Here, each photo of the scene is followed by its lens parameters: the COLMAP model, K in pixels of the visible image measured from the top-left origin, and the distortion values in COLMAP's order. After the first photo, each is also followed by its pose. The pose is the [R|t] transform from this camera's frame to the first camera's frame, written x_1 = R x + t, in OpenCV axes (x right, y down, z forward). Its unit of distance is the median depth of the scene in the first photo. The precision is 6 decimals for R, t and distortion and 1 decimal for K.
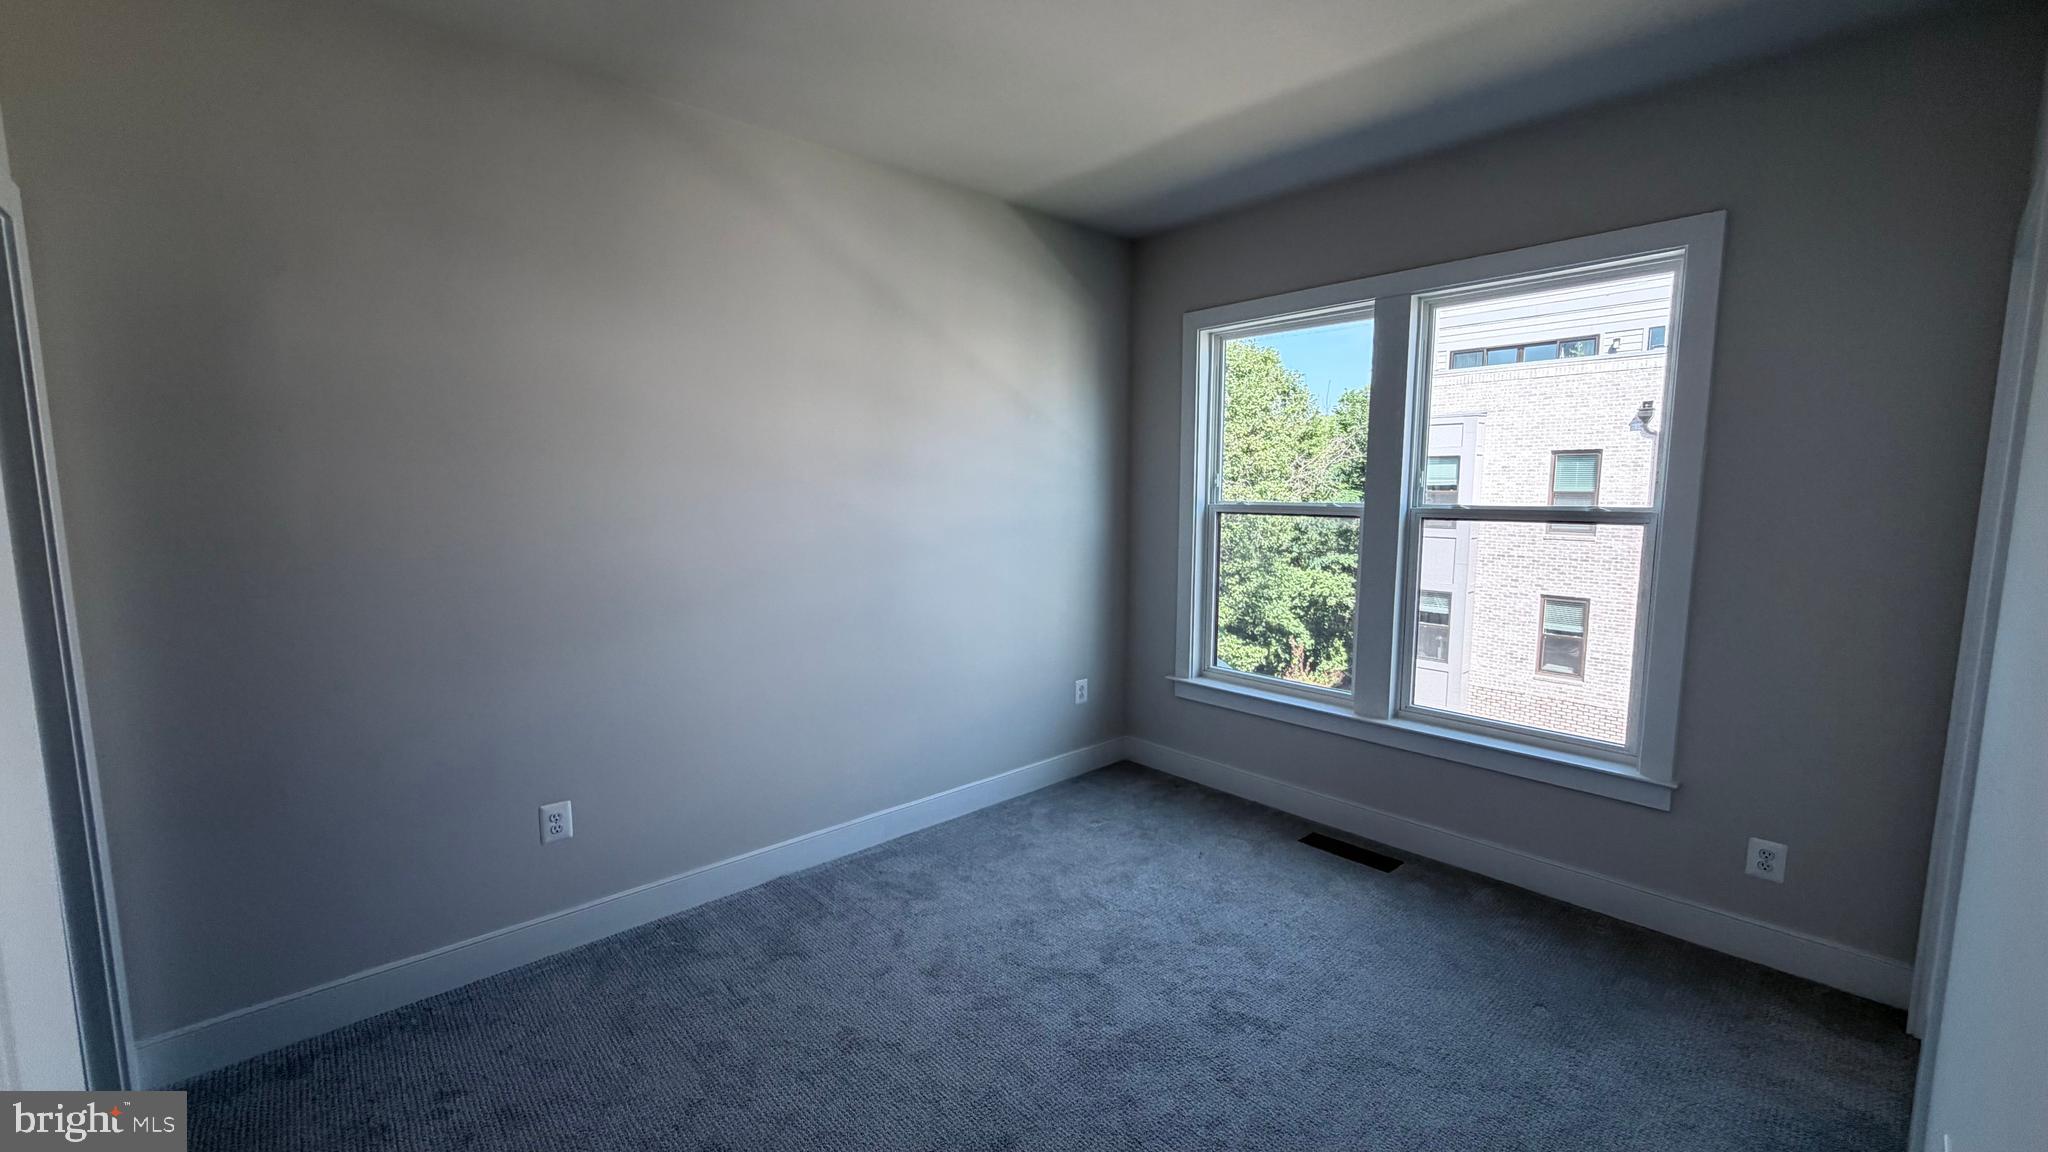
lens RADIAL K [[832.1, 0, 1024.0], [0, 832.1, 576.0], [0, 0, 1]] dist [-0.000026, 0.000017]
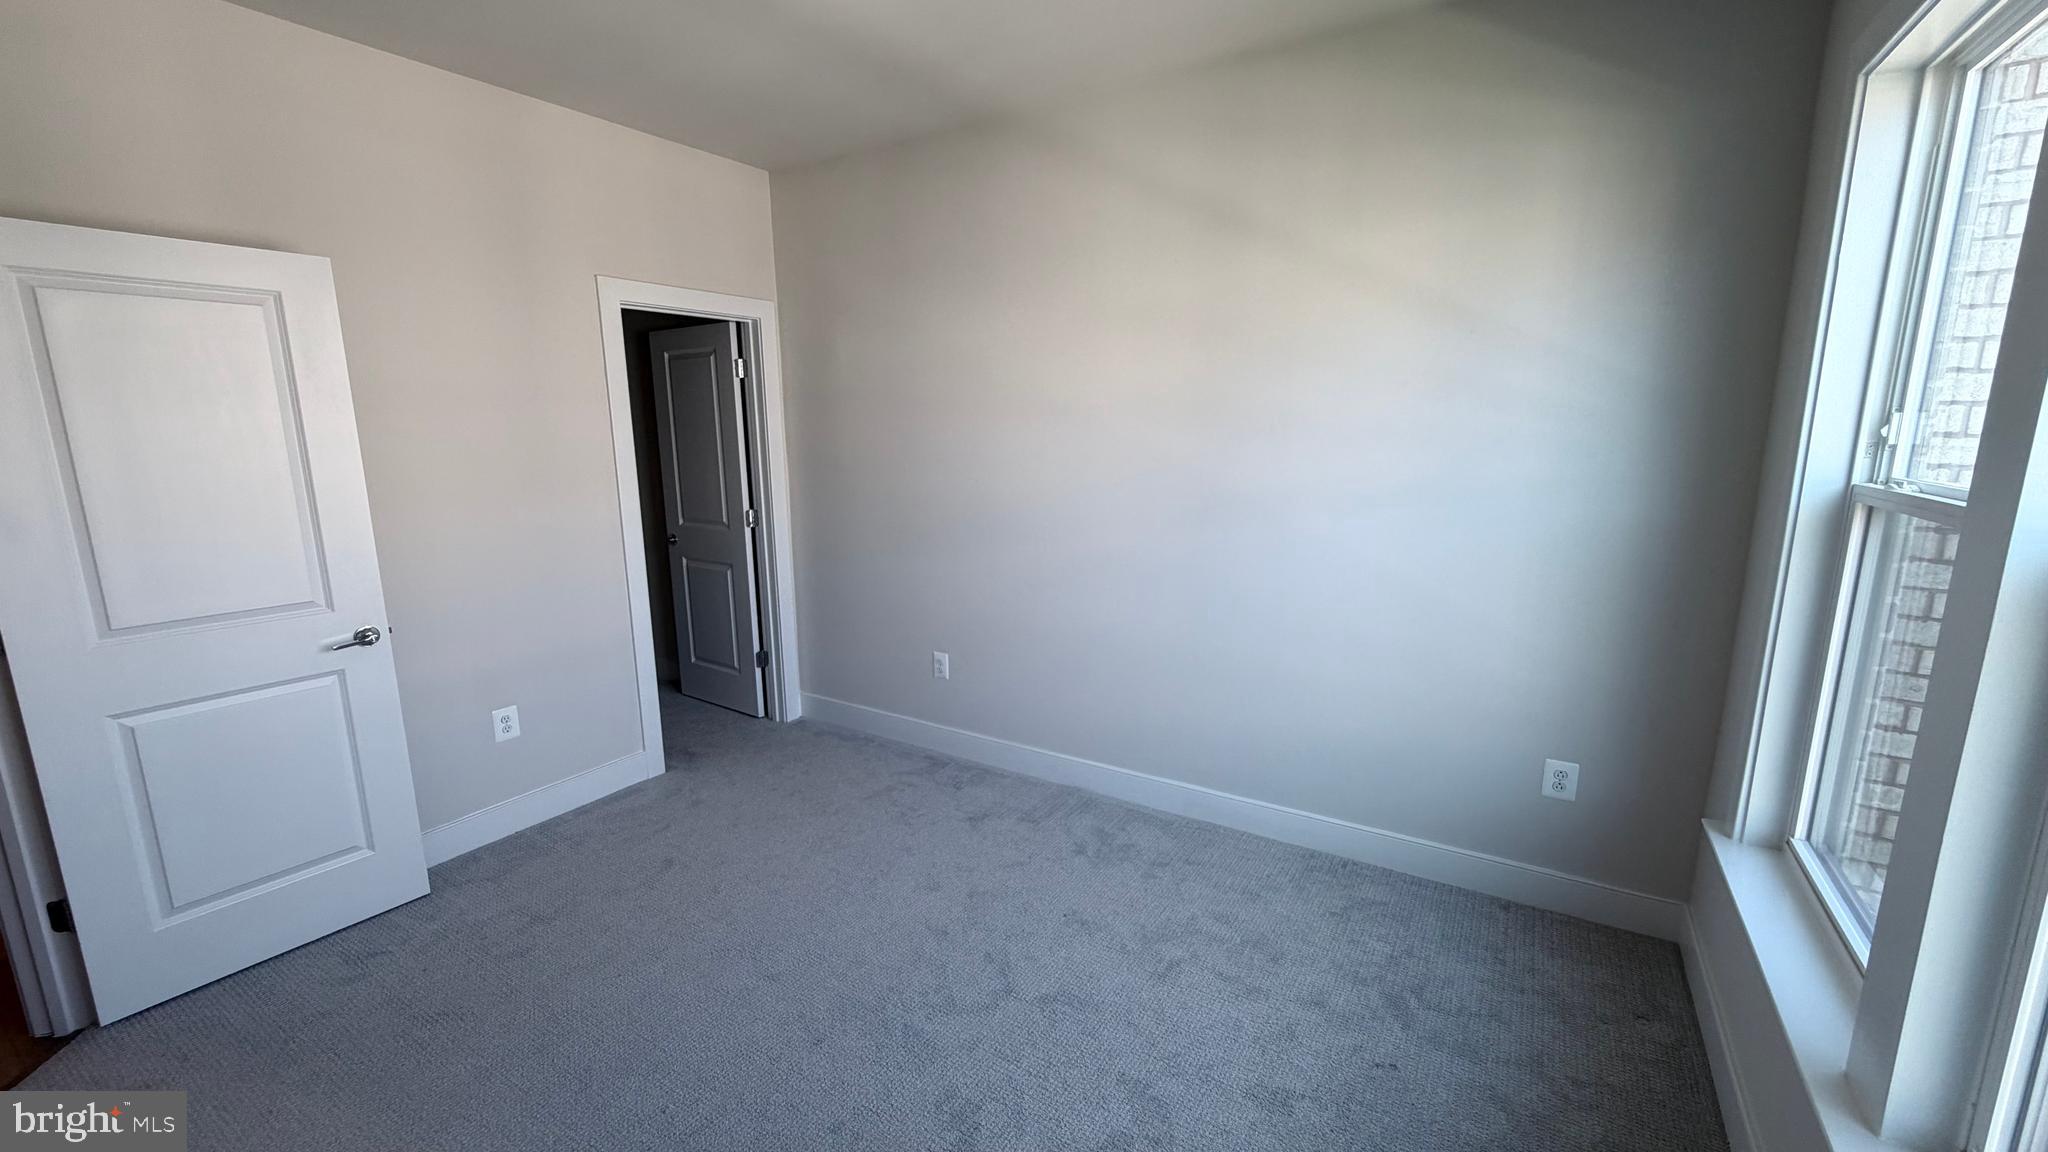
lens RADIAL K [[832.1, 0, 1024.0], [0, 832.1, 576.0], [0, 0, 1]] dist [-0.000026, 0.000017]
pose [[0.238520, 0.172118, -0.955763, 0.700386], [-0.093889, 0.983646, 0.153709, -0.084124], [0.966588, 0.053073, 0.250779, 0.613326]]
